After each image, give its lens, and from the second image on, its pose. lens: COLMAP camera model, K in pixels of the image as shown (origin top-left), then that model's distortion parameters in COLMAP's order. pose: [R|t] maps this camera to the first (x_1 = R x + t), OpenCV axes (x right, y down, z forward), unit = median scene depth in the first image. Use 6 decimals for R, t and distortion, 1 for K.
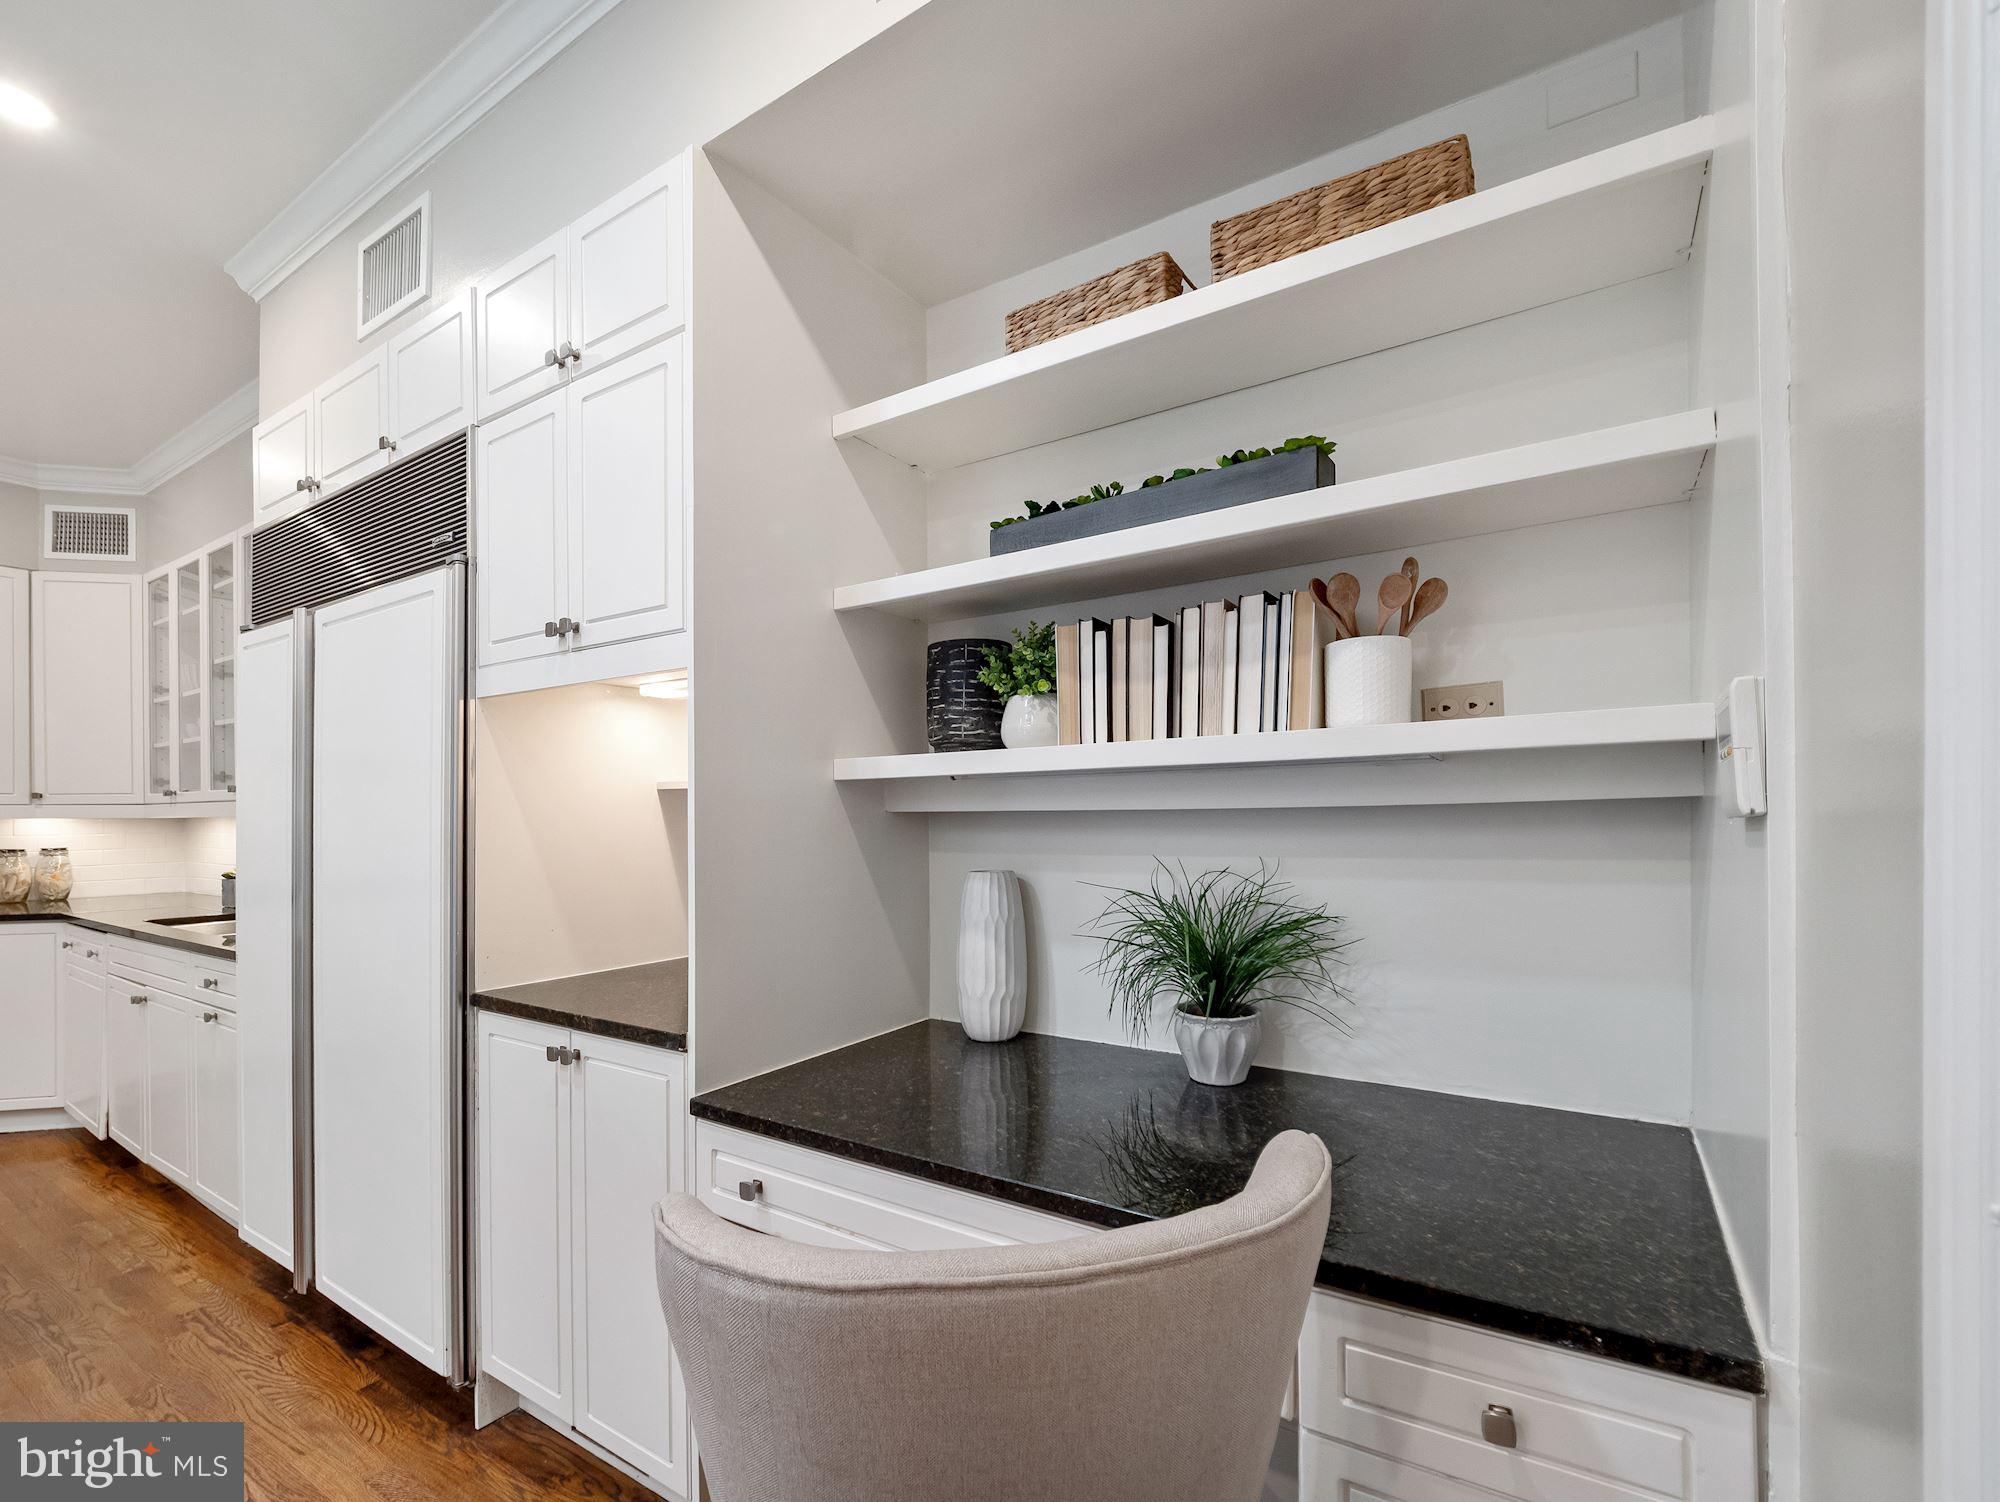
lens RADIAL K [[890.4, 0, 993.5], [0, 890.4, 850.4], [0, 0, 1]] dist [-0.009573, 0.000255]
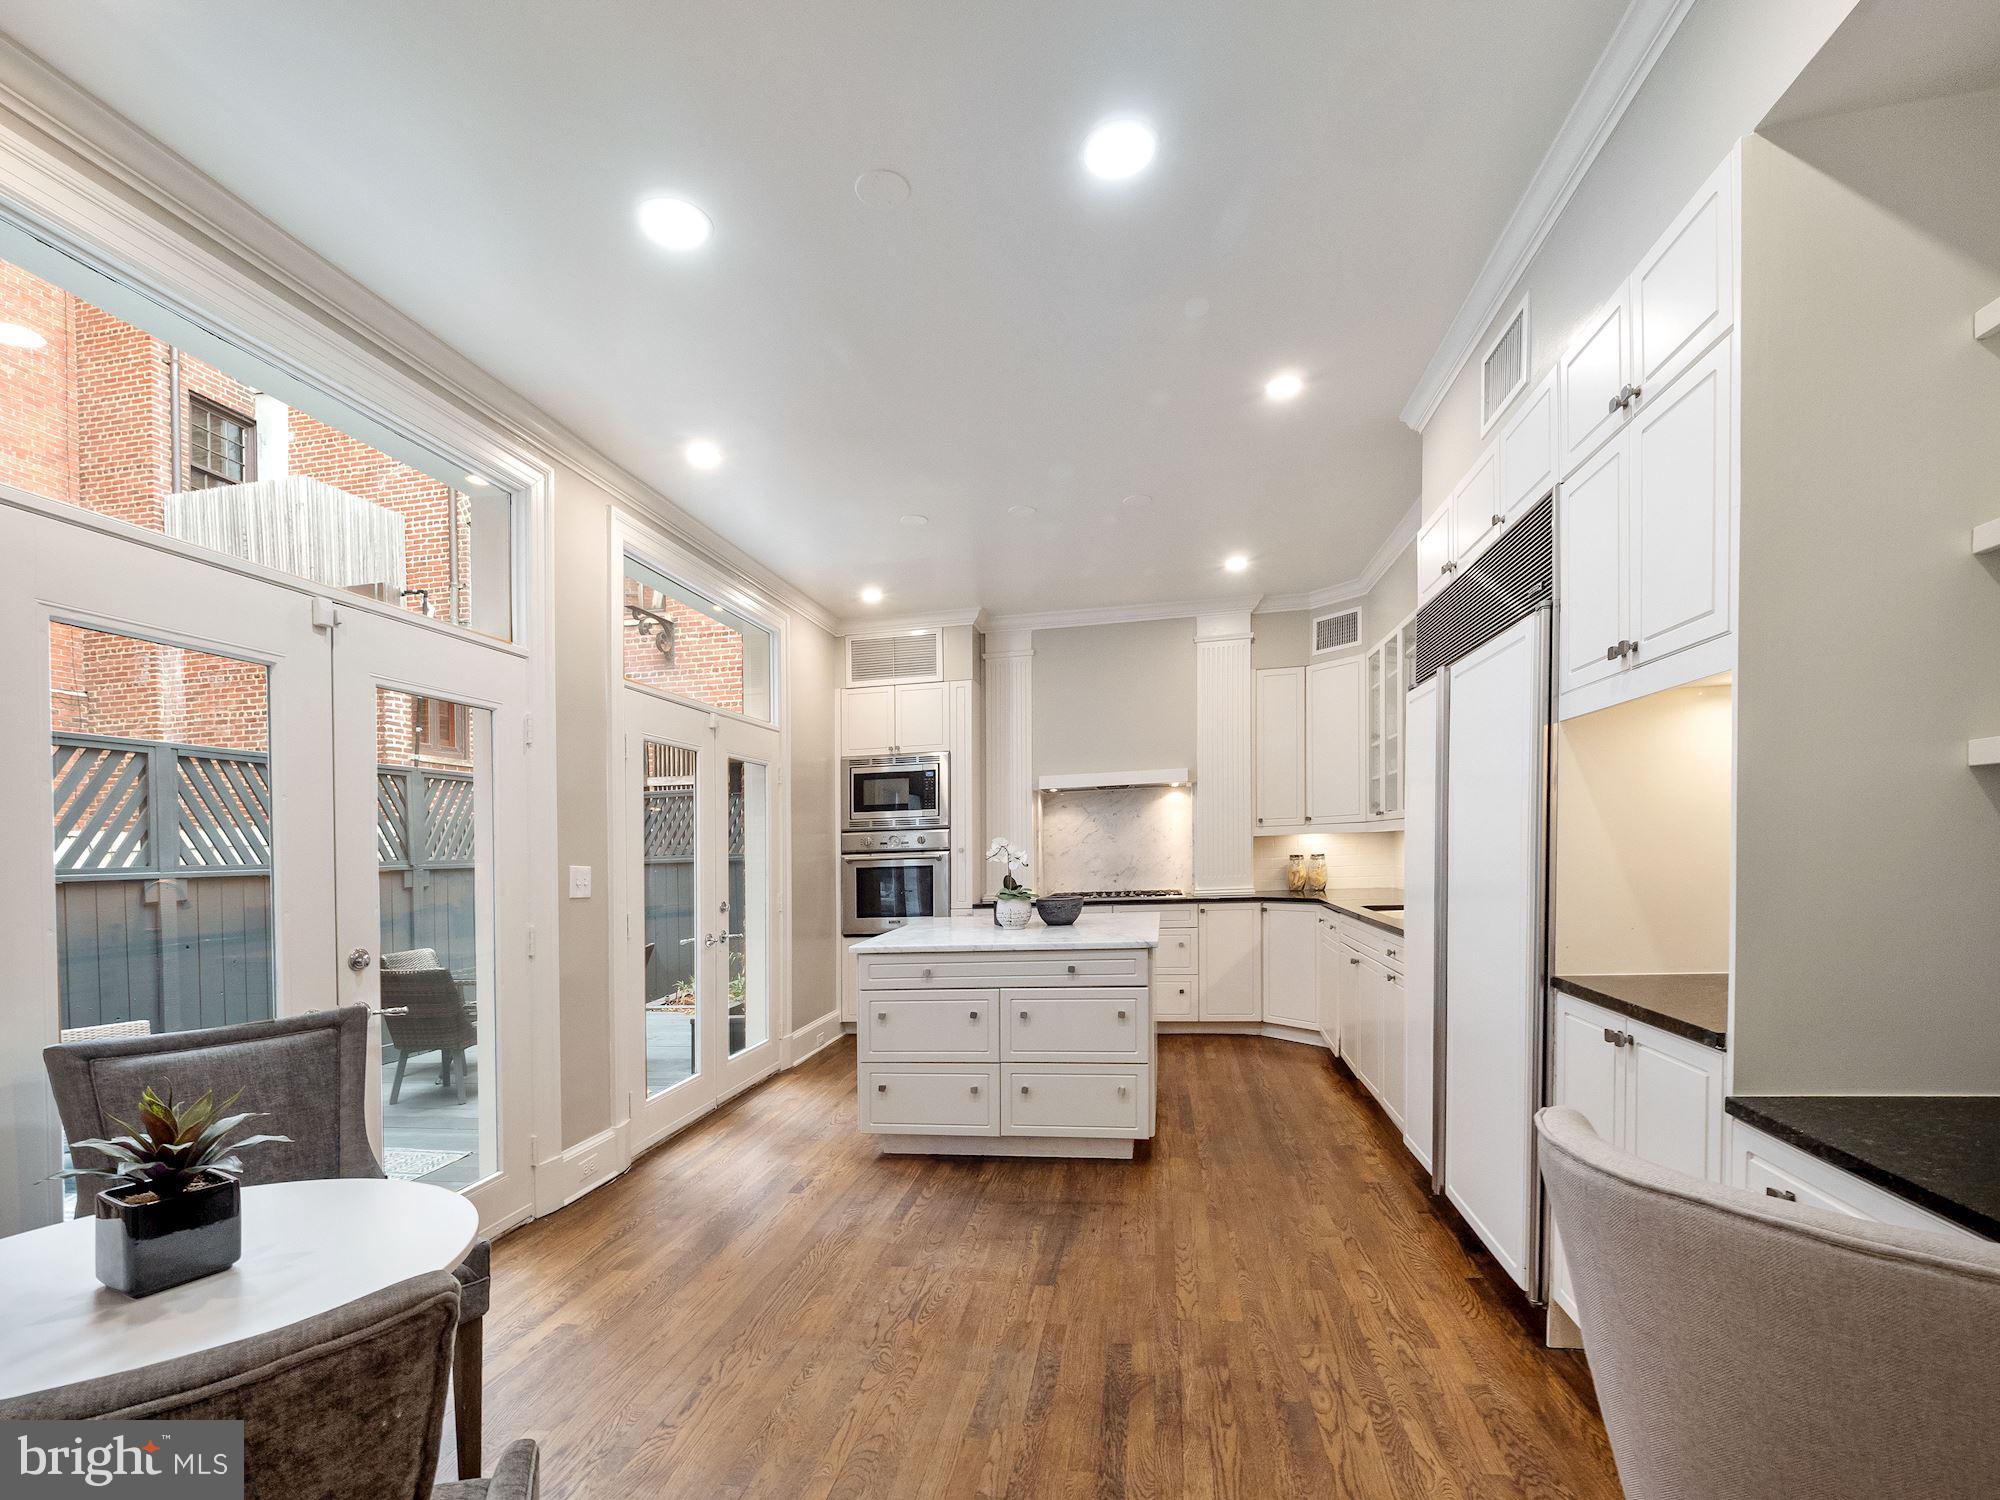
lens RADIAL K [[890.4, 0, 993.5], [0, 890.4, 849.4], [0, 0, 1]] dist [-0.009573, 0.000255]
pose [[0.377937, -0.006174, -0.925811, 0.180511], [-0.002708, 0.999966, -0.007774, 0.004805], [0.925827, 0.005445, 0.377907, -0.100878]]
